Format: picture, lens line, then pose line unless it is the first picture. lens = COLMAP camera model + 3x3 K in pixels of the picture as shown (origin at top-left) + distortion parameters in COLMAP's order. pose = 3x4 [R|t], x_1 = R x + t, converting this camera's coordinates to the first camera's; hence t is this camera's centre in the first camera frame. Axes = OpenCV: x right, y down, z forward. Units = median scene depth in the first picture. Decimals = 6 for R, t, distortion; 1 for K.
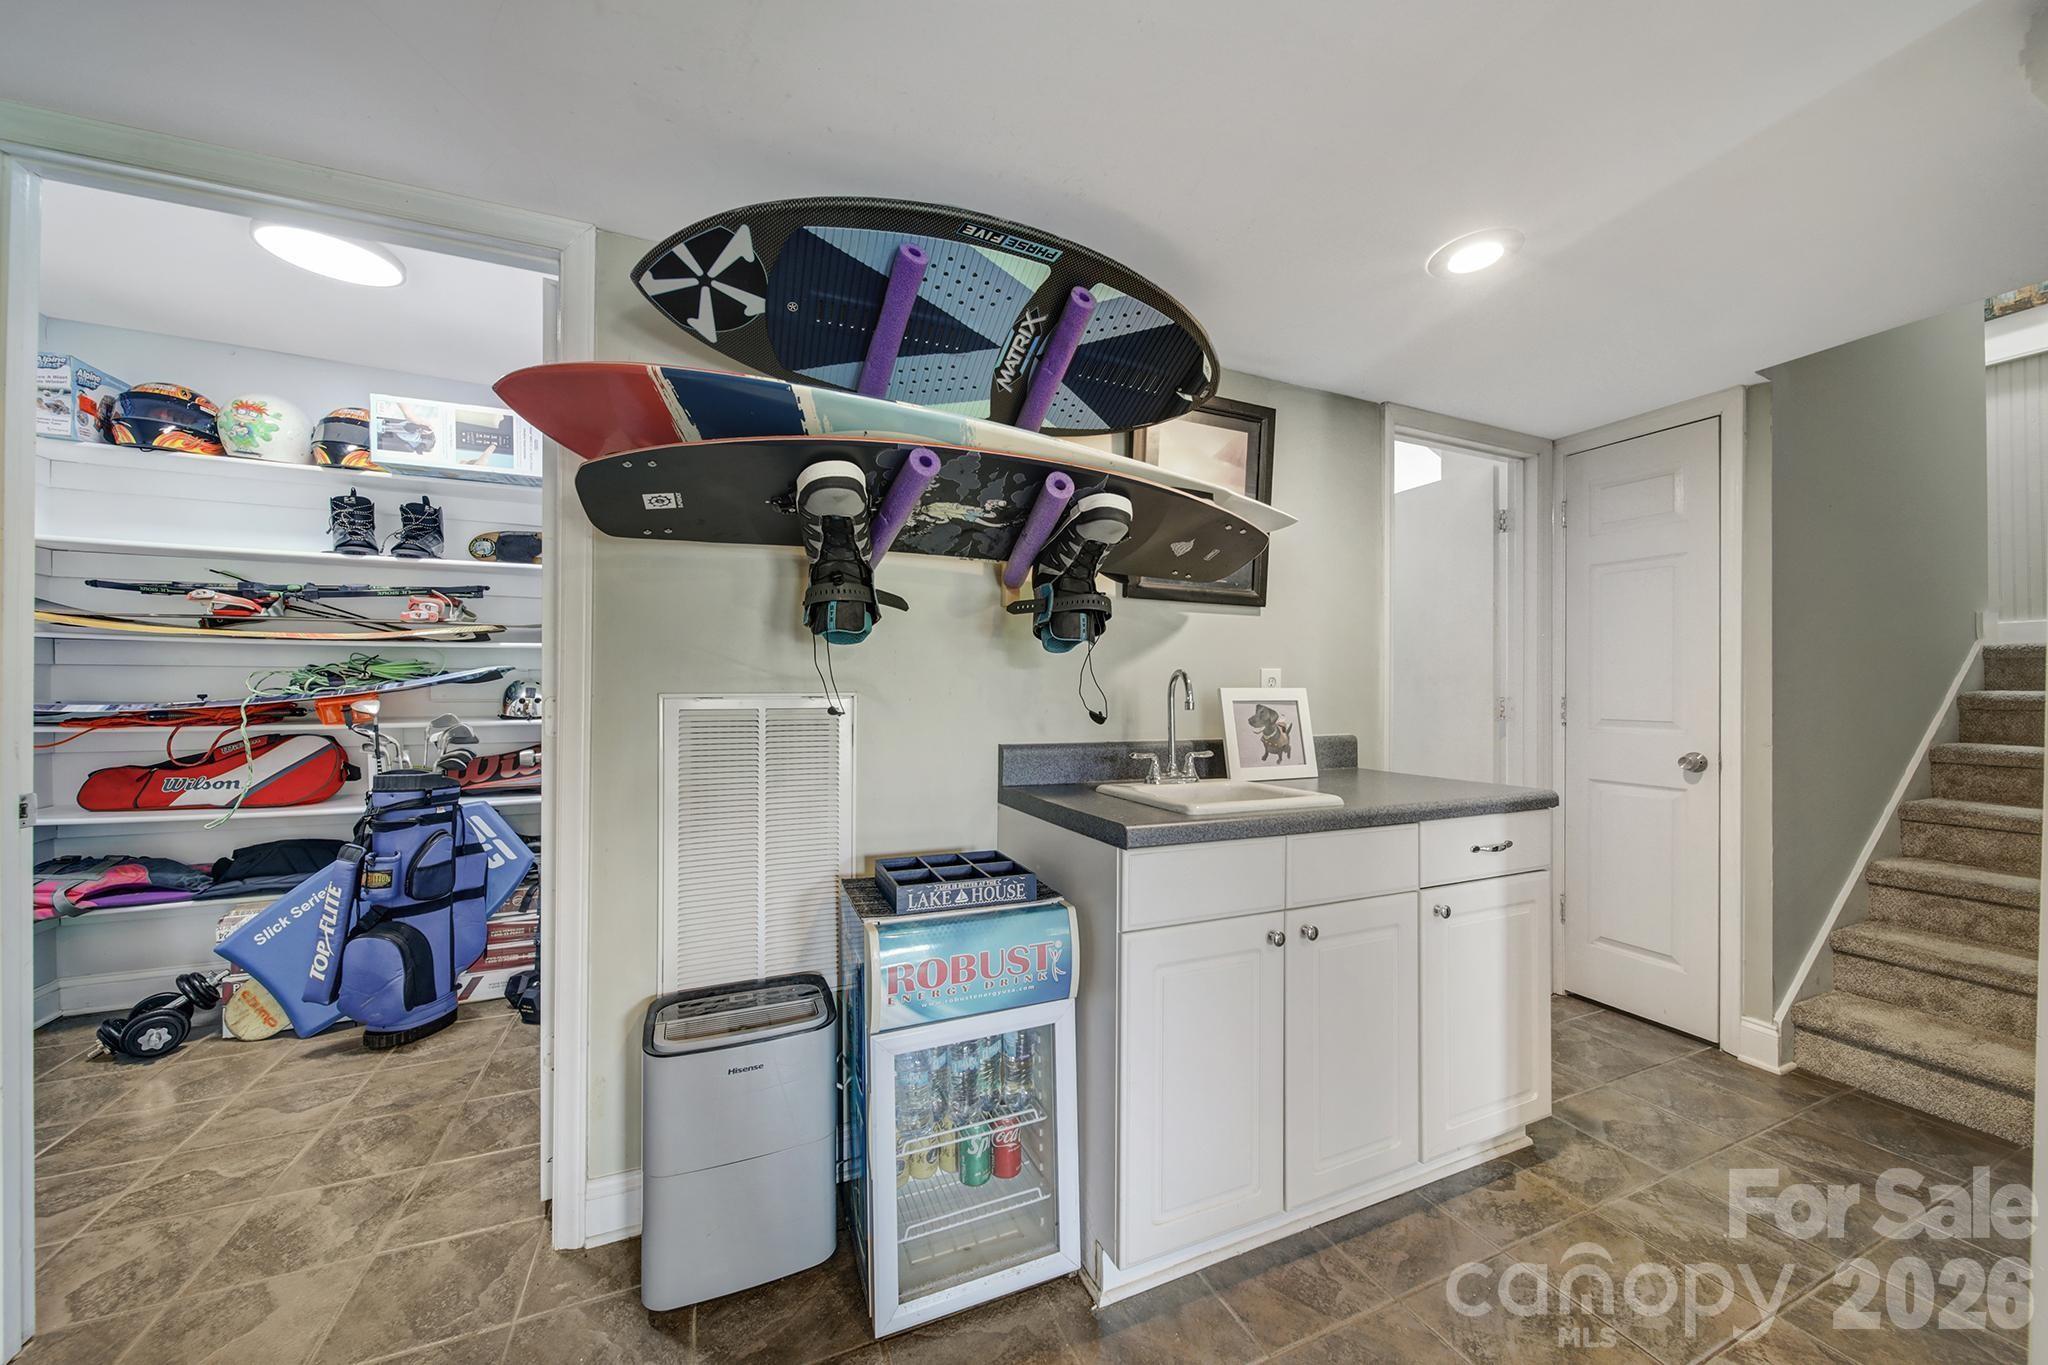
lens RADIAL K [[733.5, 0, 1024.0], [0, 733.5, 682.5], [0, 0, 1]] dist [-0.001982, -0.000190]
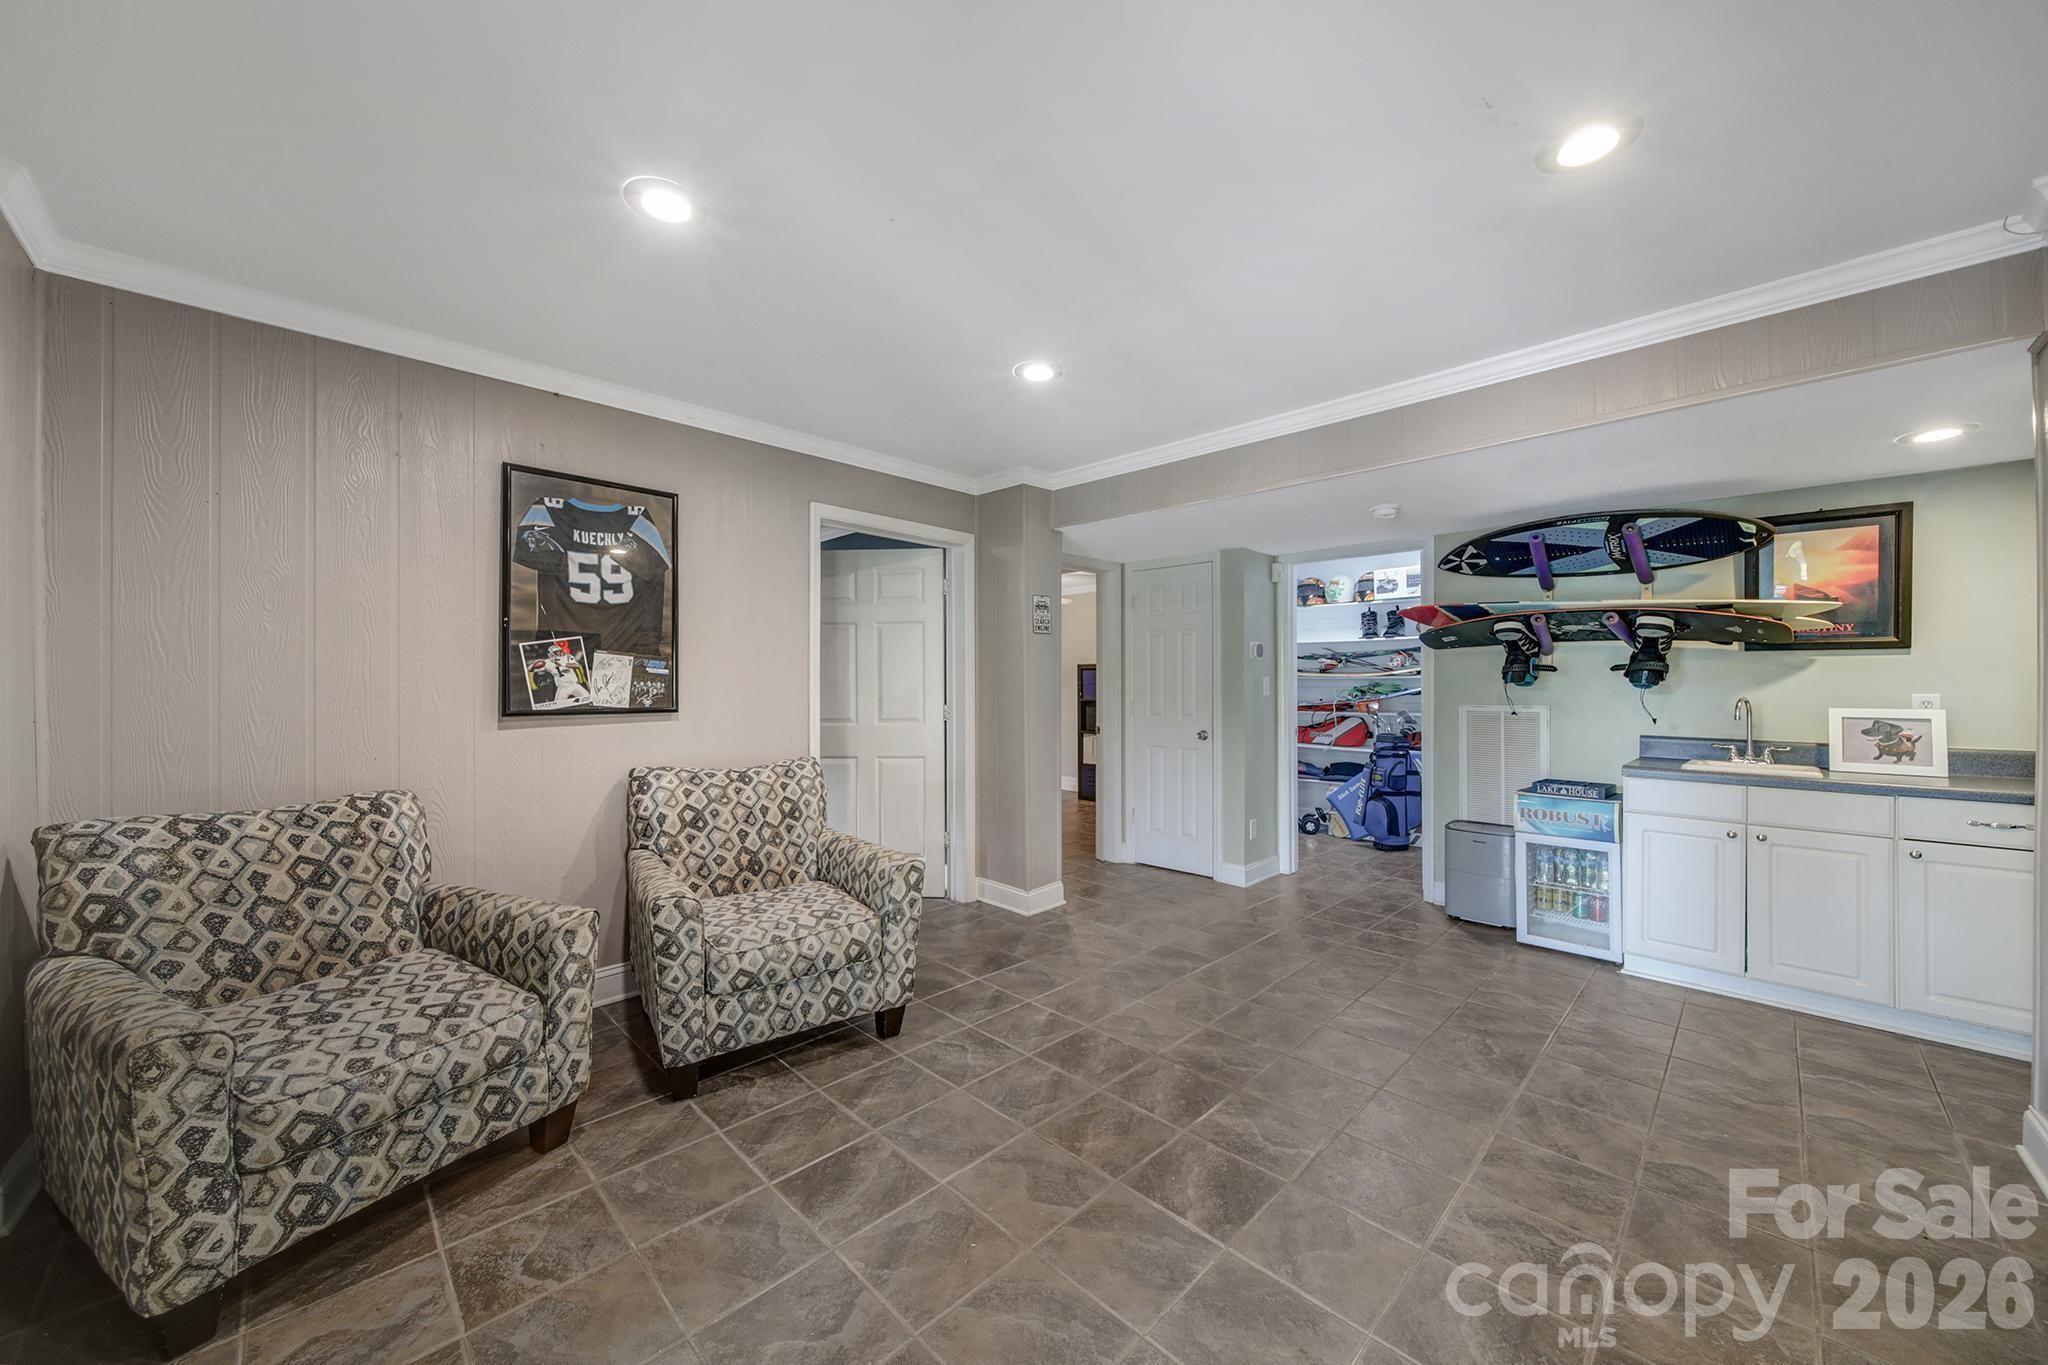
lens RADIAL K [[733.5, 0, 1024.0], [0, 733.5, 682.5], [0, 0, 1]] dist [-0.001982, -0.000190]
pose [[0.363502, -0.004082, -0.931584, 0.926932], [0.007910, 0.999968, -0.001295, -0.049208], [0.931560, -0.006898, 0.363523, -0.941562]]
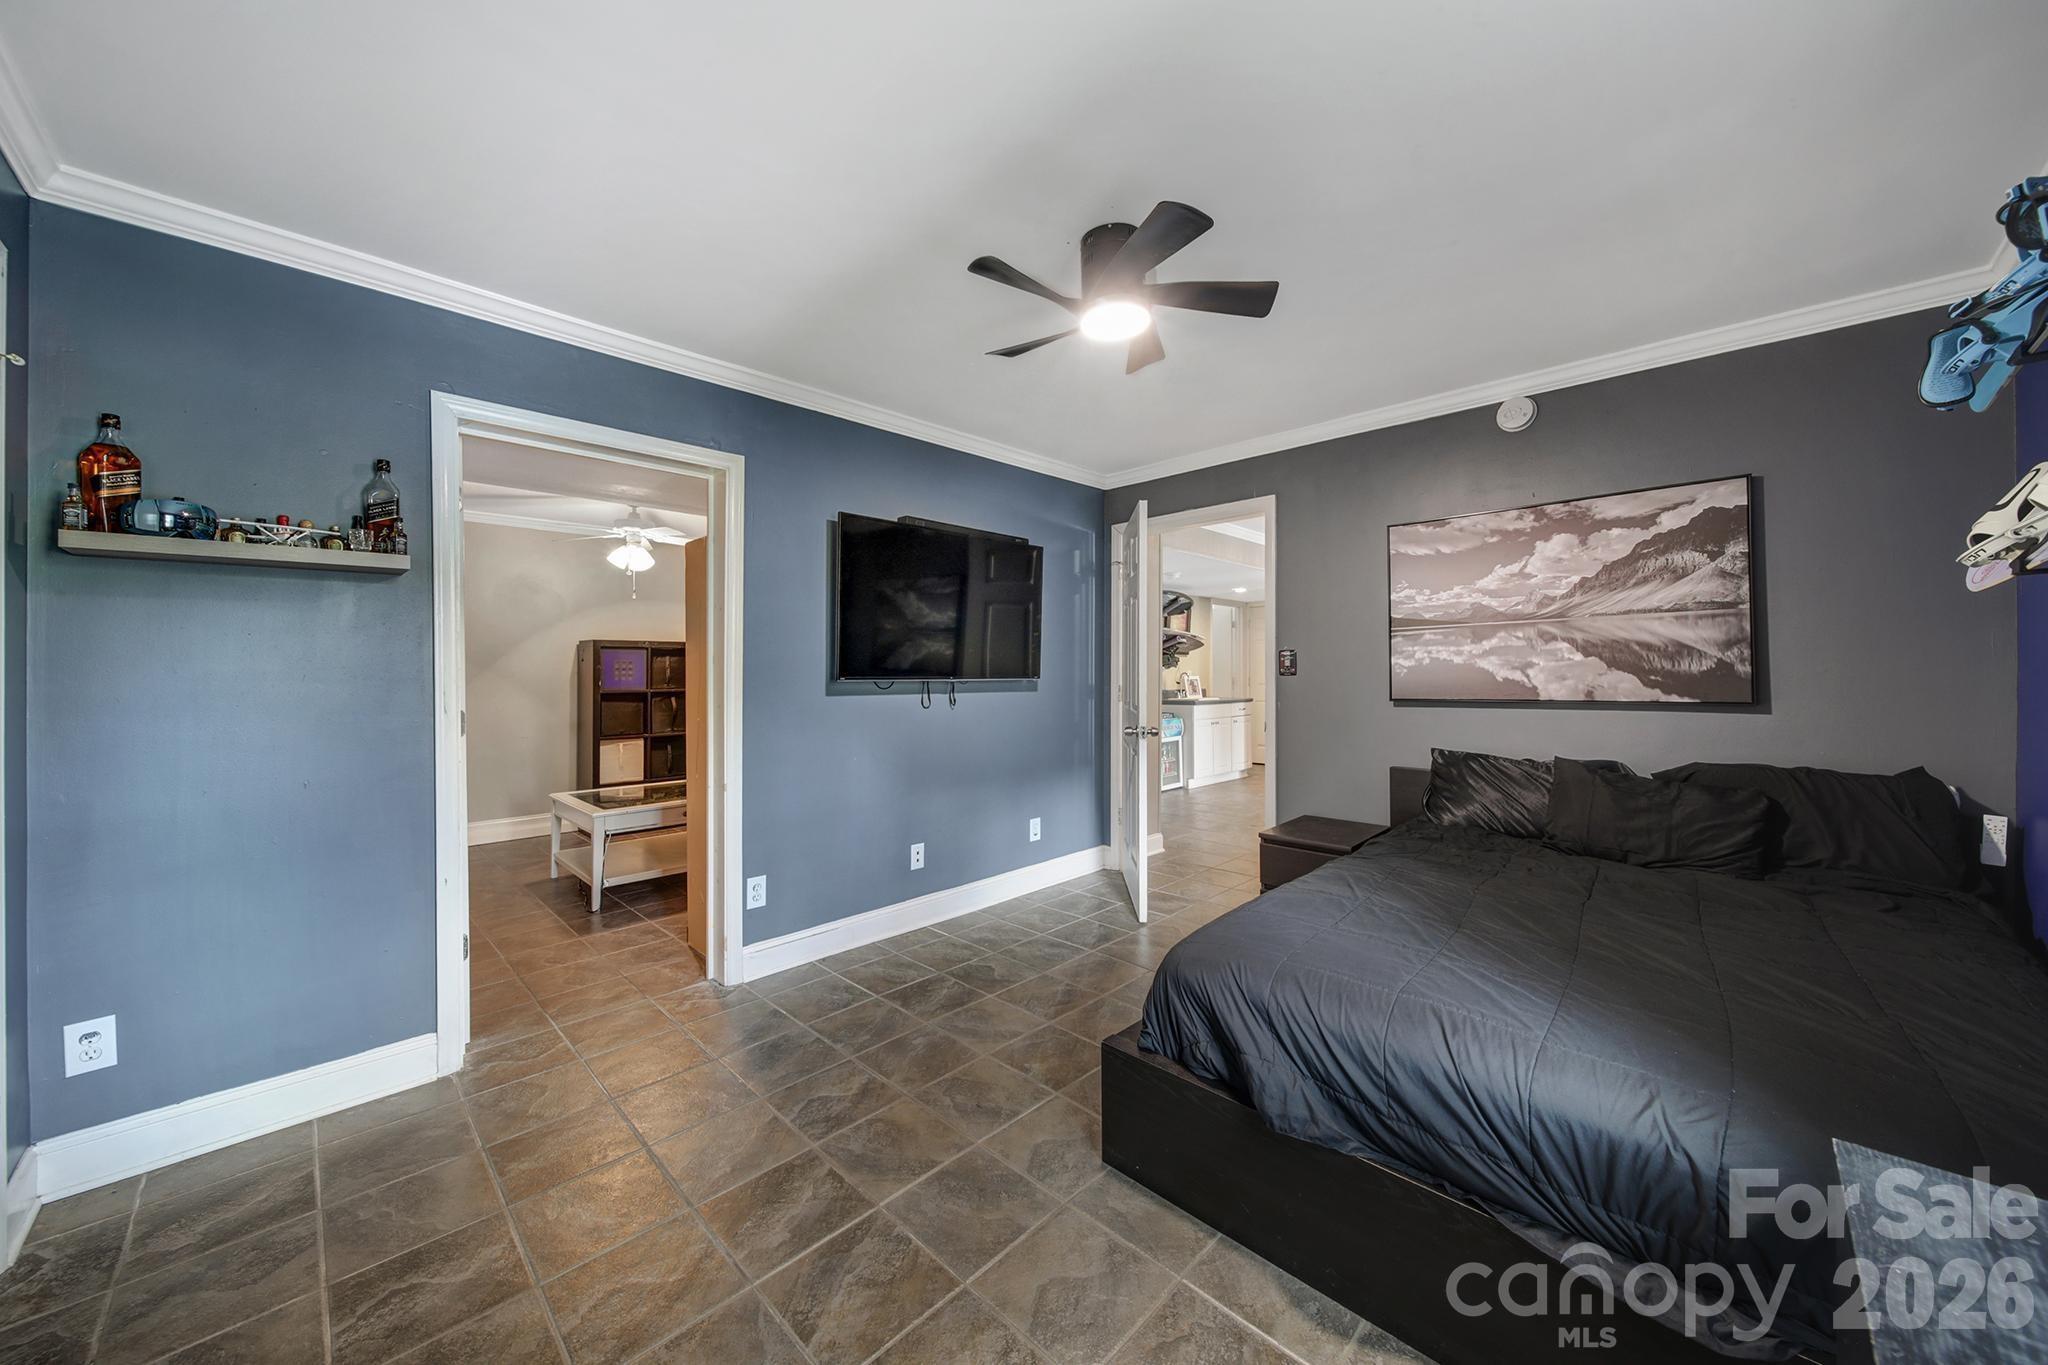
lens RADIAL K [[719.4, 0, 1023.2], [0, 719.4, 666.2], [0, 0, 1]] dist [-0.002174, -0.000224]
pose [[0.926741, -0.005556, 0.375660, -1.813059], [0.003298, 0.999972, 0.006653, -0.068449], [-0.375686, -0.004927, 0.926734, -2.085279]]
